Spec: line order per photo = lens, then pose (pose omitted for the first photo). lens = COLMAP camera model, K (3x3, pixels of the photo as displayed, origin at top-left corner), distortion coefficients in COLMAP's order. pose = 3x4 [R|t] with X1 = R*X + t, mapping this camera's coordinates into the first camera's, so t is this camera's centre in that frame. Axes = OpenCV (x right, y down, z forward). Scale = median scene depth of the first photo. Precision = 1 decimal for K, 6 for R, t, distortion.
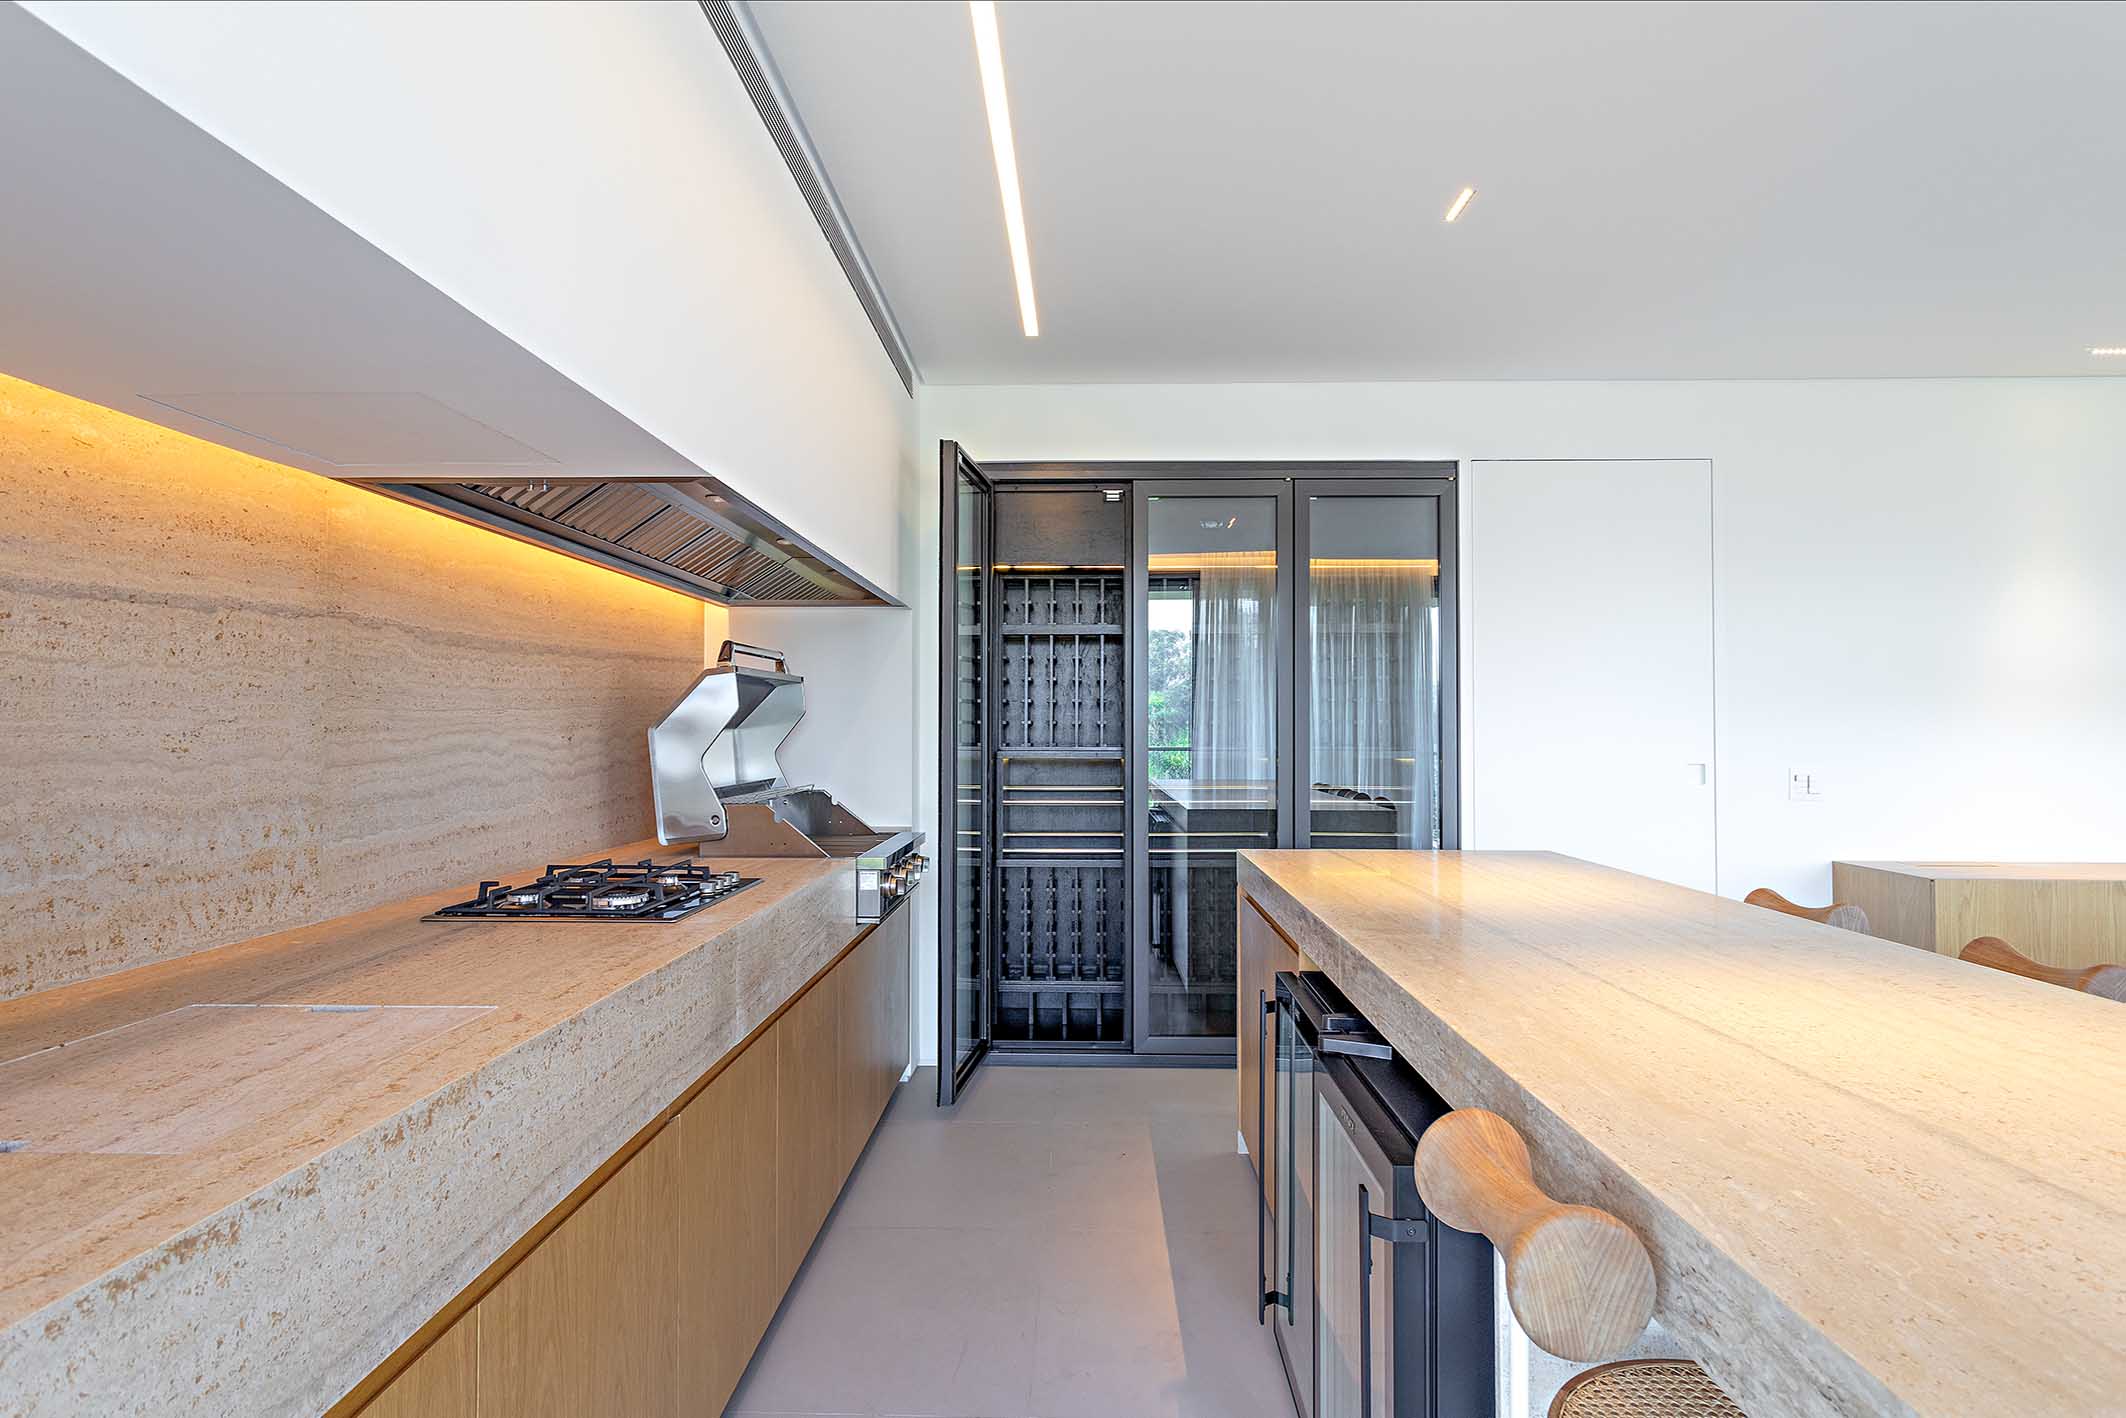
lens RADIAL K [[1088.8, 0, 1074.3], [0, 1088.8, 719.6], [0, 0, 1]] dist [0.000567, -0.000020]
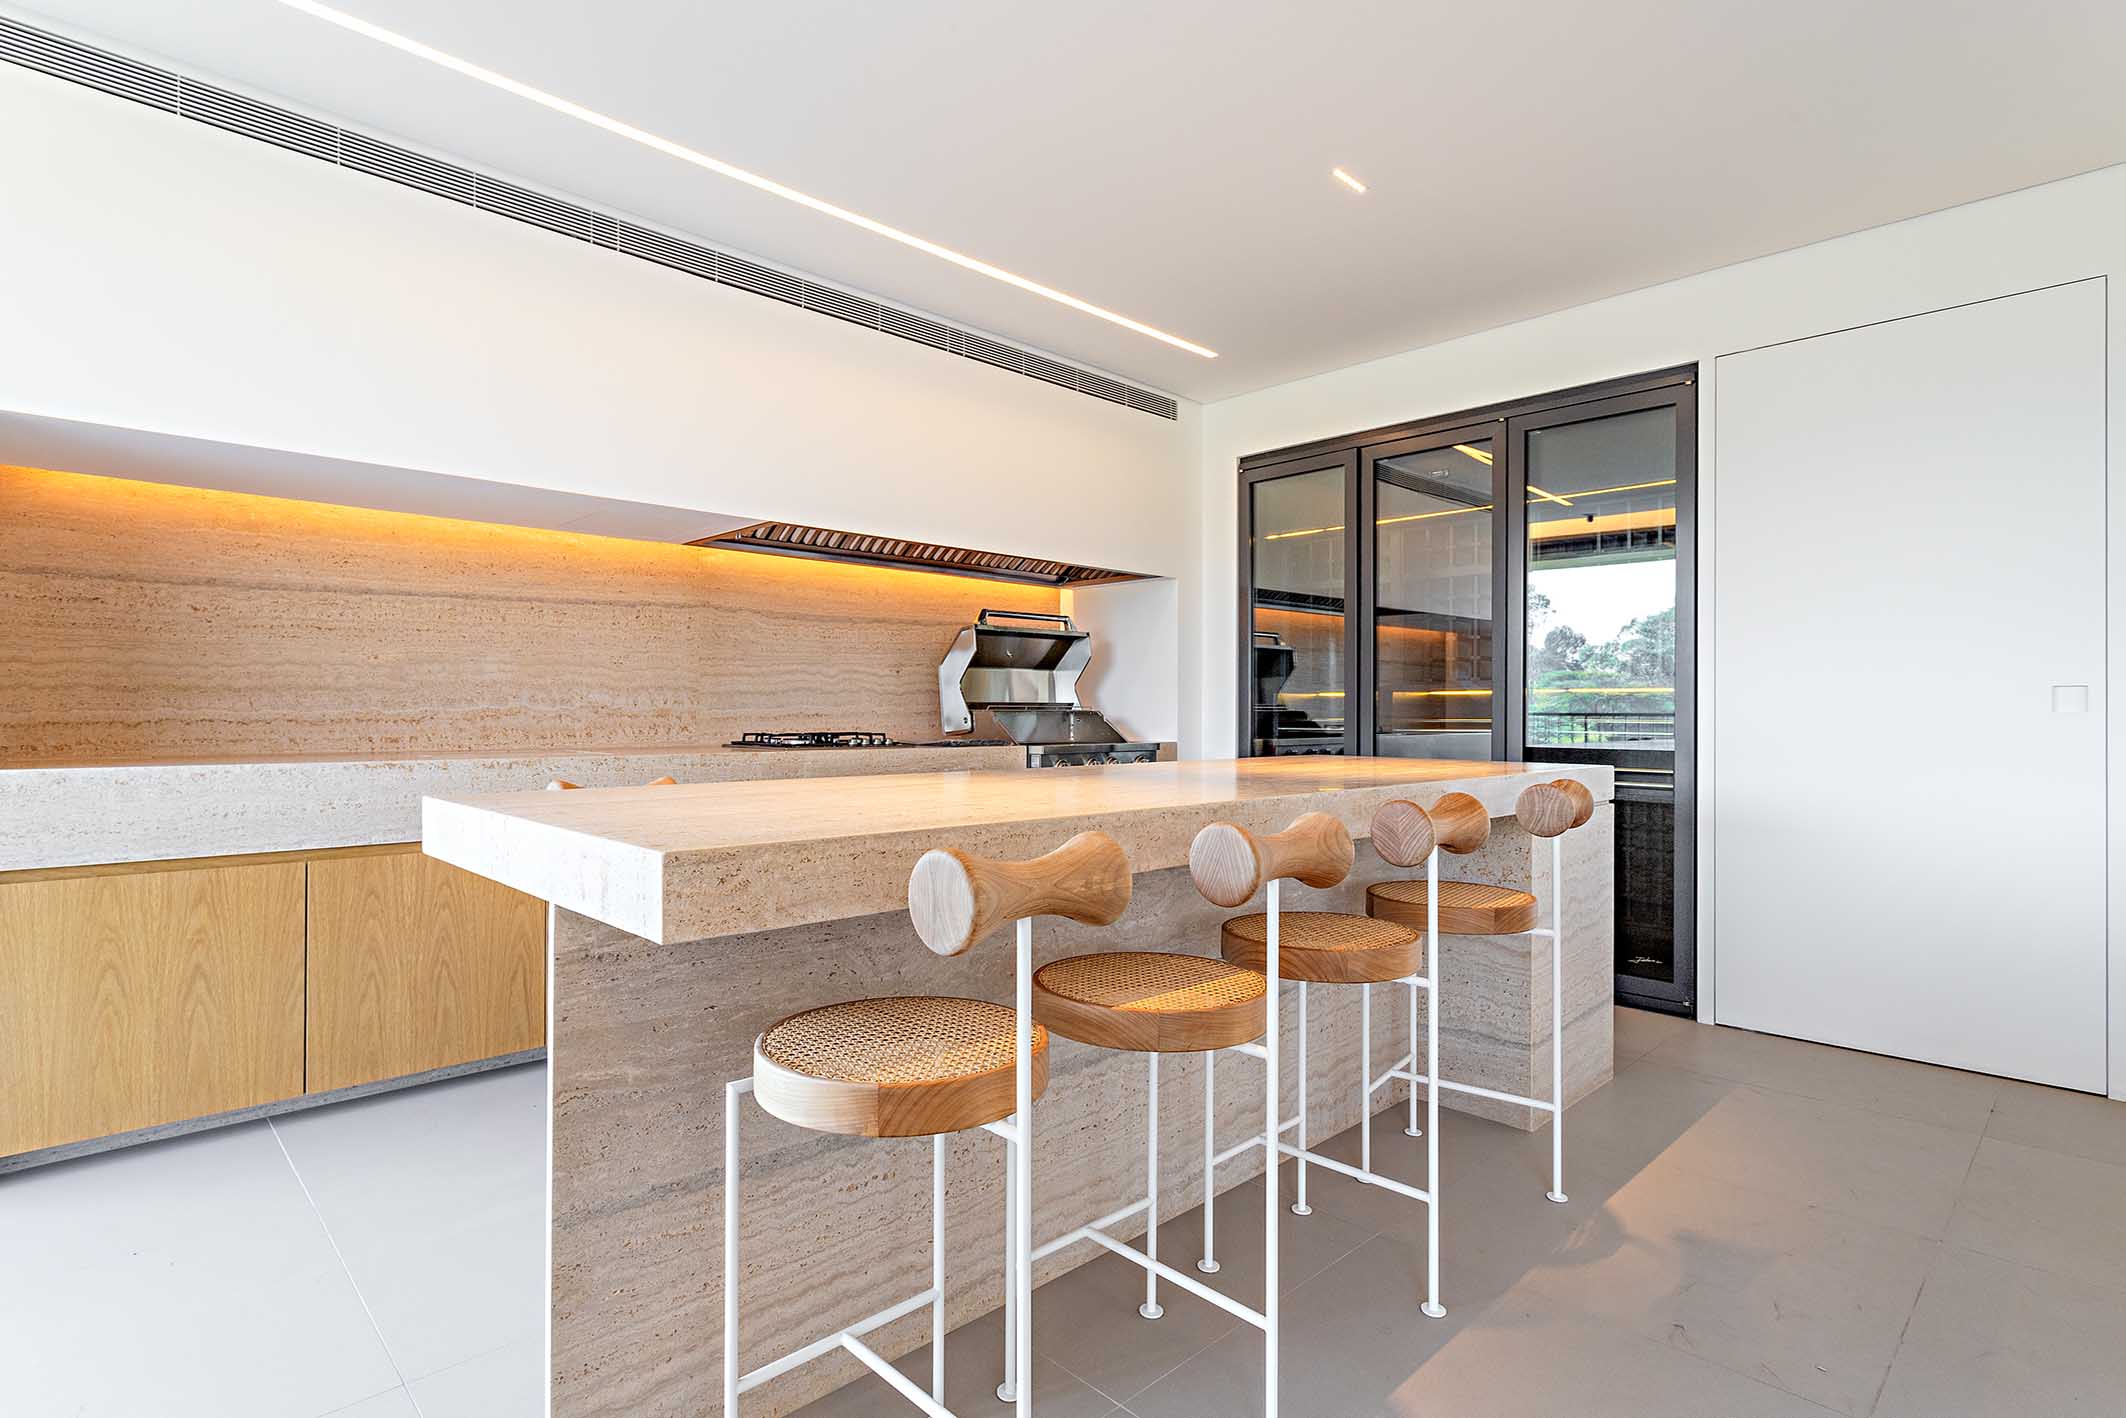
lens RADIAL K [[1088.8, 0, 1100.8], [0, 1088.8, 711.4], [0, 0, 1]] dist [0.000567, -0.000020]
pose [[0.706402, 0.001215, -0.707810, 1.272244], [0.000925, 0.999996, 0.002640, 0.098457], [0.707810, -0.002520, 0.706398, 0.016679]]
